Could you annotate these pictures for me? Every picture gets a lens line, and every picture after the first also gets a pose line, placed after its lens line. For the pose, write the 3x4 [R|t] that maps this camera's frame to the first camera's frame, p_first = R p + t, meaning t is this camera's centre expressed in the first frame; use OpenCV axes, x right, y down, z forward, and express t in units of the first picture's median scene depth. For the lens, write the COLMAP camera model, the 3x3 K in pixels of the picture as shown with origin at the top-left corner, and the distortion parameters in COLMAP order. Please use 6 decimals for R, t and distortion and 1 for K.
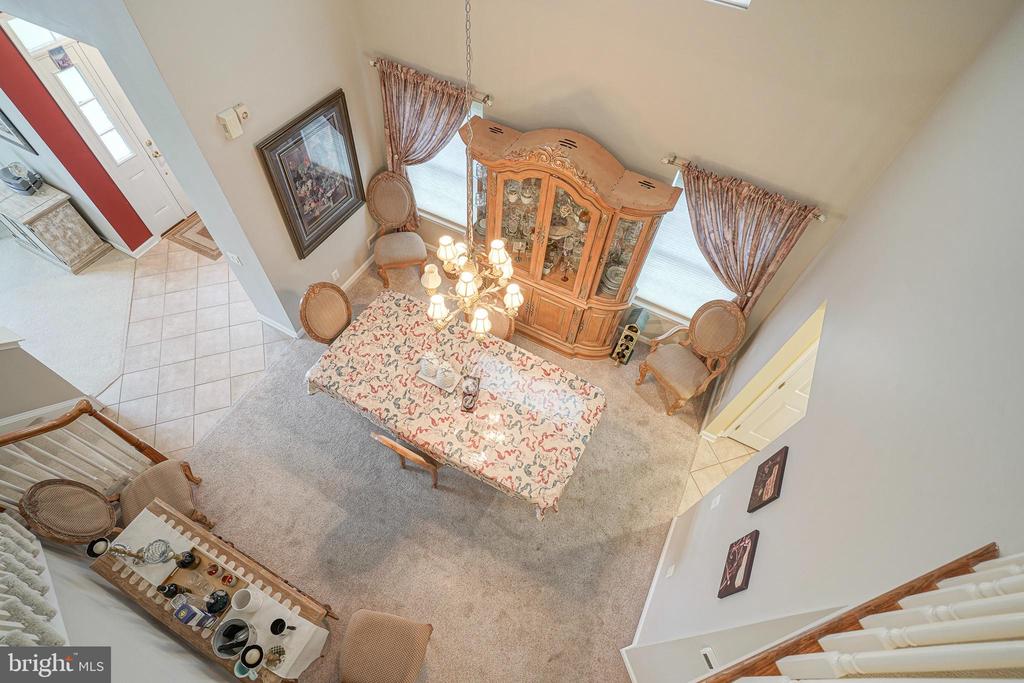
lens RADIAL K [[493.4, 0, 501.5], [0, 493.4, 347.8], [0, 0, 1]] dist [-0.006448, 0.004409]
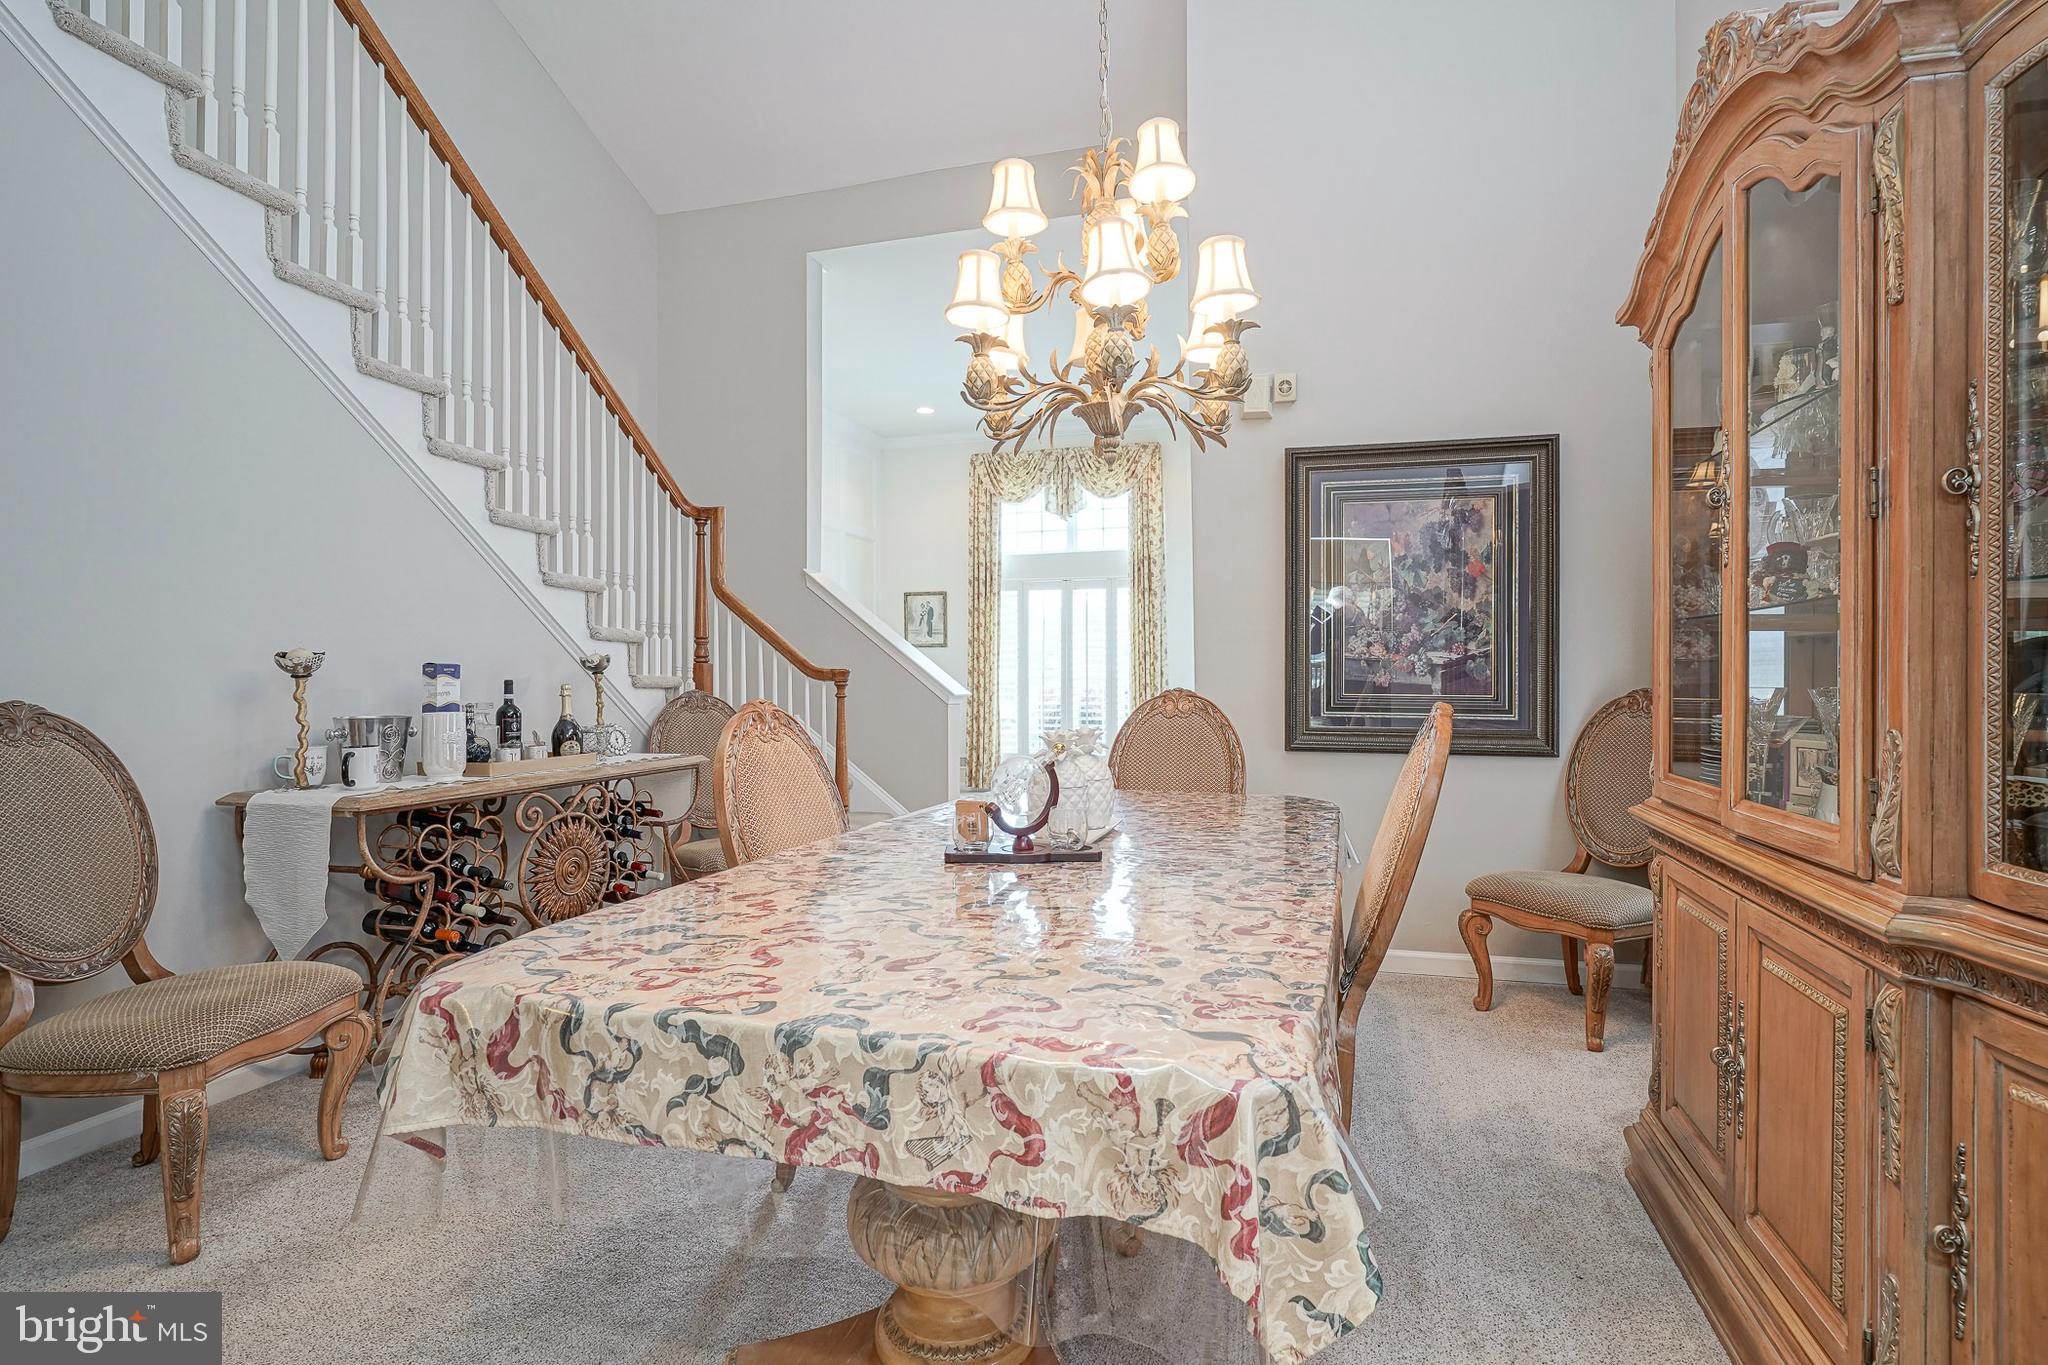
lens RADIAL K [[986.9, 0, 1052.7], [0, 986.9, 665.5], [0, 0, 1]] dist [-0.006448, 0.004409]
pose [[0.205997, -0.058588, -0.976797, 0.376083], [-0.806042, 0.555837, -0.203326, 0.112110], [0.554852, 0.829224, 0.067277, 0.763870]]
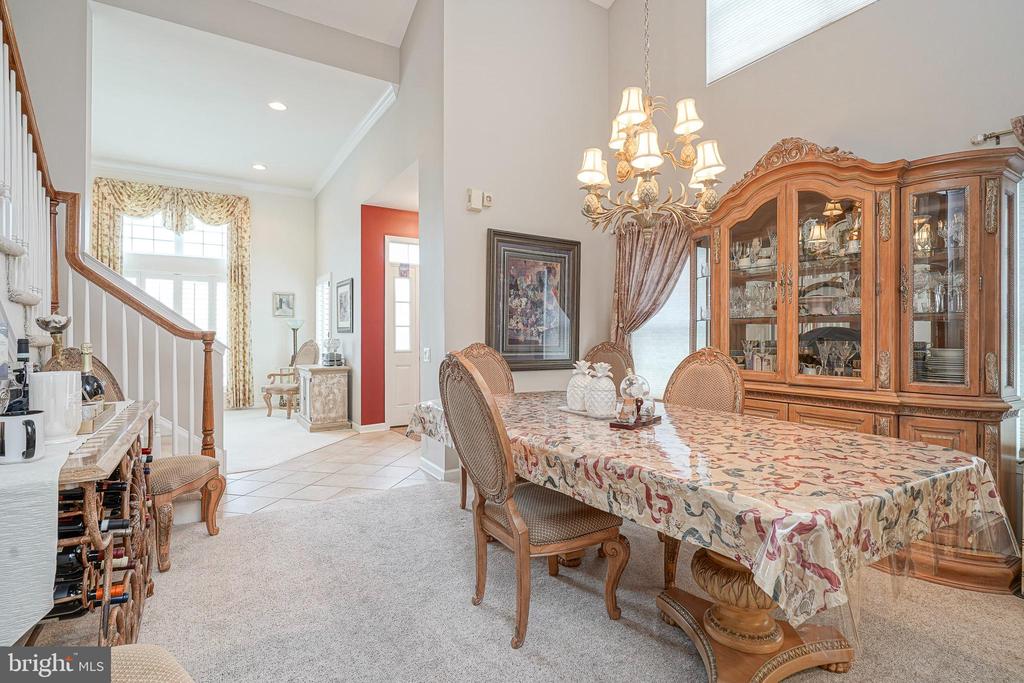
lens RADIAL K [[493.4, 0, 508.8], [0, 493.4, 336.0], [0, 0, 1]] dist [-0.006448, 0.004409]
pose [[0.861965, -0.049019, -0.504592, 0.077707], [-0.396573, 0.554855, -0.731345, 0.413124], [0.315826, 0.830502, 0.458826, 0.546066]]
